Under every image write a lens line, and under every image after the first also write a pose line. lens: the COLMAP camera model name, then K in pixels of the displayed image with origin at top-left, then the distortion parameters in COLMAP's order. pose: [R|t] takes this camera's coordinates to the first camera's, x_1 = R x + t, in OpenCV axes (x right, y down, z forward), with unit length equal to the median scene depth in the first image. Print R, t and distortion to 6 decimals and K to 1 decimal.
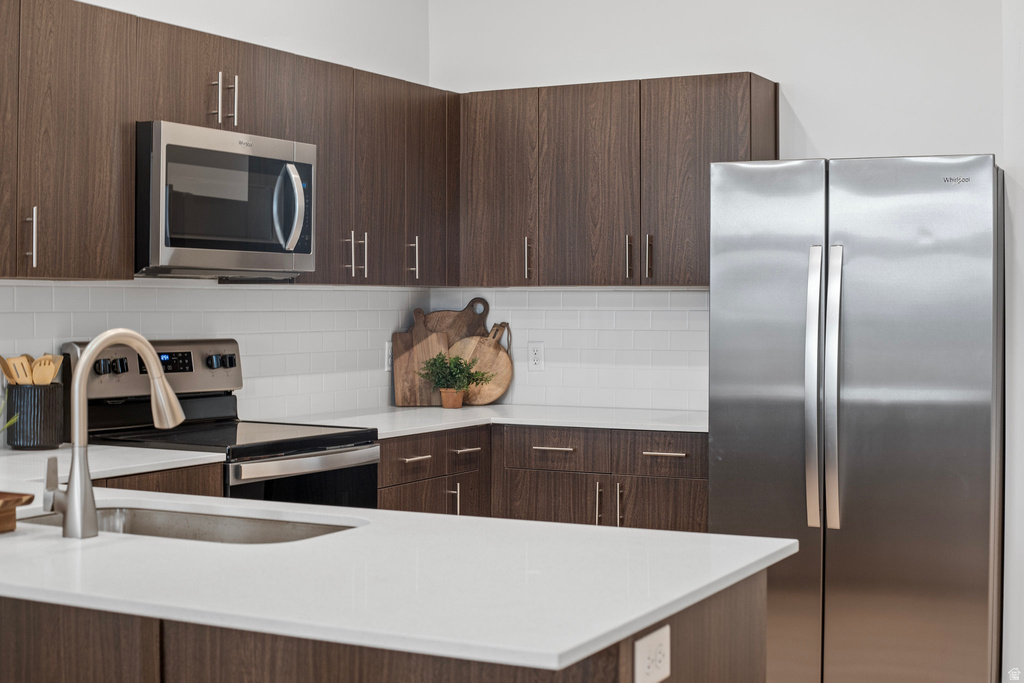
lens RADIAL K [[1500.4, 0, 502.2], [0, 1500.4, 308.3], [0, 0, 1]] dist [-0.112411, 0.000000]
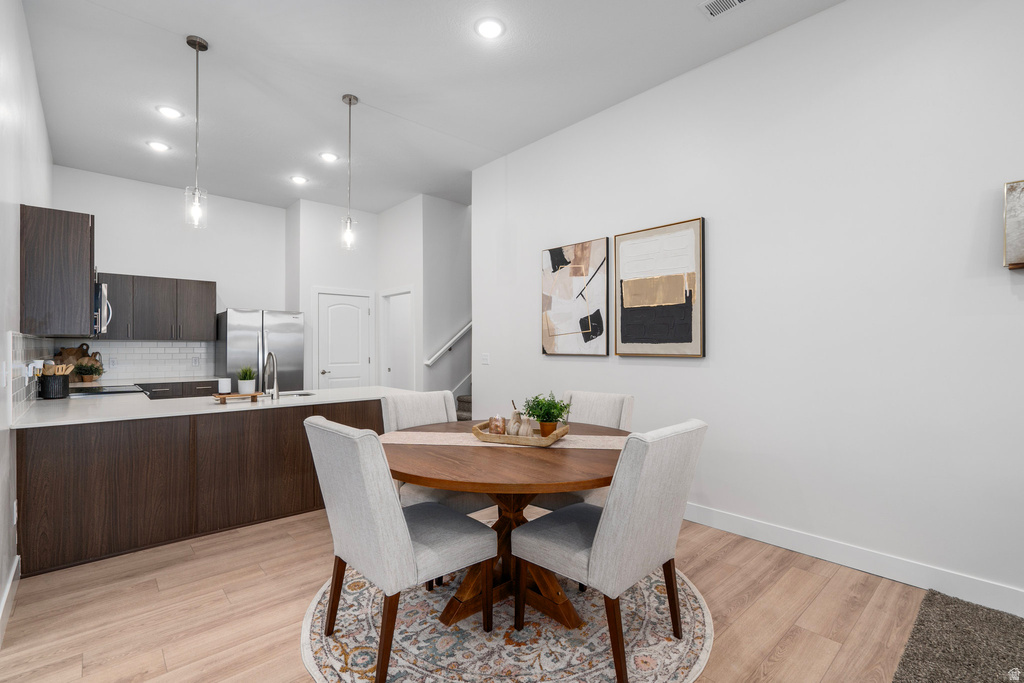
lens RADIAL K [[467.3, 0, 511.0], [0, 467.3, 345.8], [0, 0, 1]] dist [-0.000012, -0.000093]
pose [[0.330840, -0.001044, 0.943686, -0.711852], [0.004010, 0.999992, -0.000300, 0.001339], [-0.943678, 0.003883, 0.330842, -0.058728]]
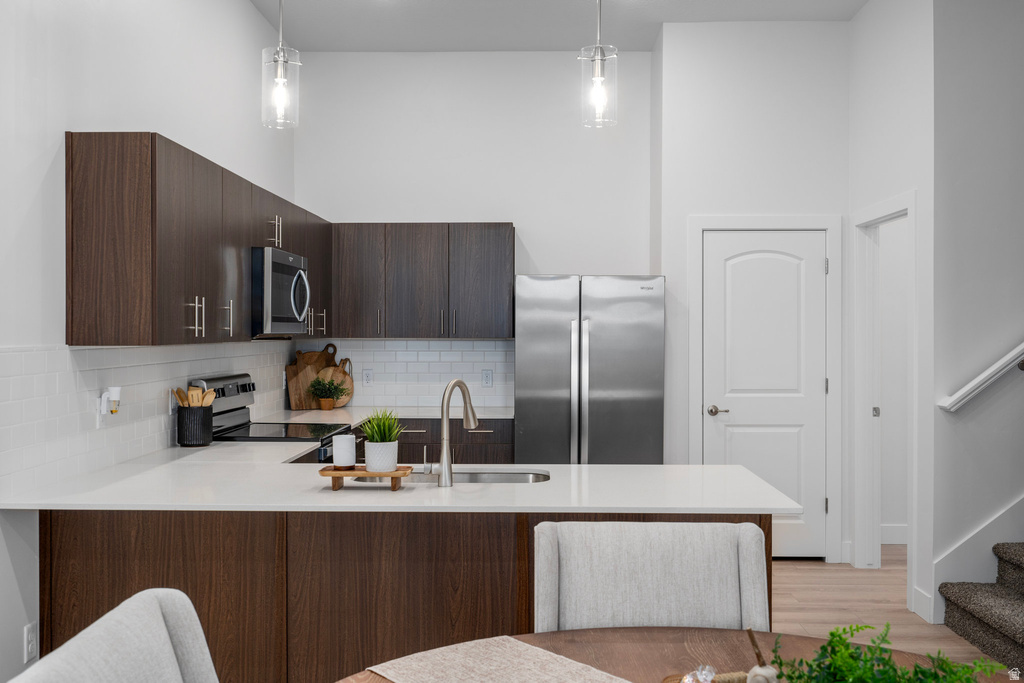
lens RADIAL K [[999.0, 0, 507.8], [0, 999.0, 337.7], [0, 0, 1]] dist [-0.017144, 0.000000]
pose [[0.895579, -0.005208, 0.444871, -0.411806], [0.002492, 0.999975, 0.006688, -0.025498], [-0.444895, -0.004881, 0.895570, -0.110592]]
